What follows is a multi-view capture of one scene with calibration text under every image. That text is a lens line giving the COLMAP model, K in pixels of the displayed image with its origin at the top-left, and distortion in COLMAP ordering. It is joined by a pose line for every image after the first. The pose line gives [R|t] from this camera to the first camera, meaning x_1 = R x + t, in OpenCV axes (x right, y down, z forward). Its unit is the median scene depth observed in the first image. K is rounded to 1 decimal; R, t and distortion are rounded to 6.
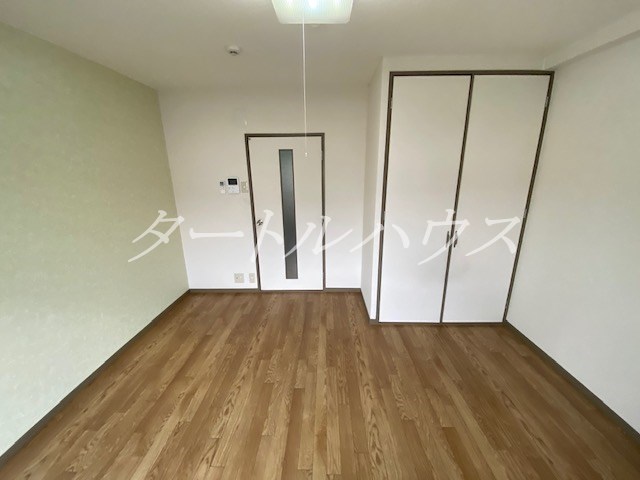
lens RADIAL K [[262.3, 0, 321.6], [0, 262.3, 243.3], [0, 0, 1]] dist [0.022231, -0.024859]
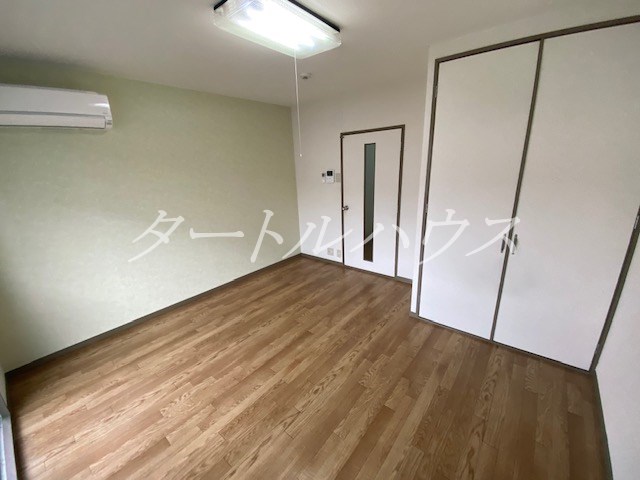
lens RADIAL K [[262.3, 0, 321.6], [0, 262.3, 243.3], [0, 0, 1]] dist [0.022231, -0.024859]
pose [[0.782023, 0.160464, -0.602238, 0.507028], [-0.140822, 0.986792, 0.080066, 0.001349], [0.607132, 0.022195, 0.794291, -0.011948]]
